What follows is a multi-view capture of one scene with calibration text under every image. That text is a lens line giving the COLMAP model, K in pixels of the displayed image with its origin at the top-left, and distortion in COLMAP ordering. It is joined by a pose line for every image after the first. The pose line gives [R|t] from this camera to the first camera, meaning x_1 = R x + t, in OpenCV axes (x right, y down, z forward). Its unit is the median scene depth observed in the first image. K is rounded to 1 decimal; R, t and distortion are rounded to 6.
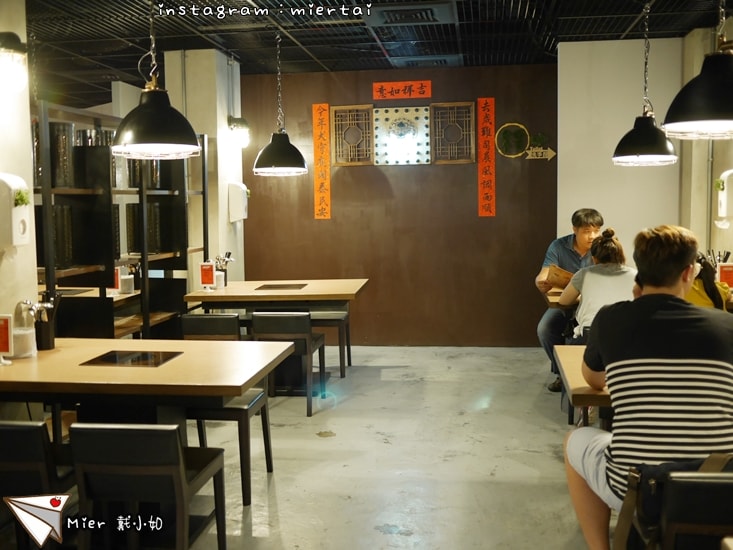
lens RADIAL K [[853.8, 0, 365.2], [0, 853.8, 274.5], [0, 0, 1]] dist [-0.000051, 0.000000]
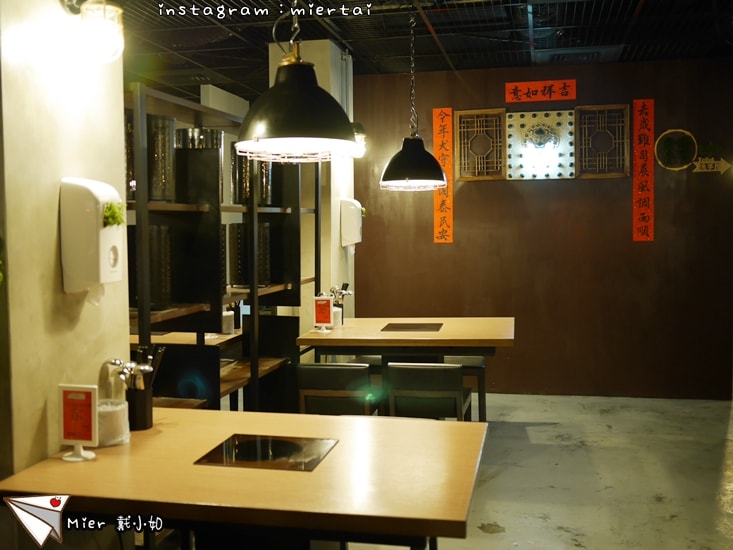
lens RADIAL K [[853.8, 0, 367.1], [0, 853.8, 274.6], [0, 0, 1]] dist [-0.000051, 0.000000]
pose [[0.997667, 0.007904, -0.067810, -0.084579], [-0.009595, 0.999650, -0.024645, -0.014693], [0.067591, 0.025238, 0.997394, 0.183680]]
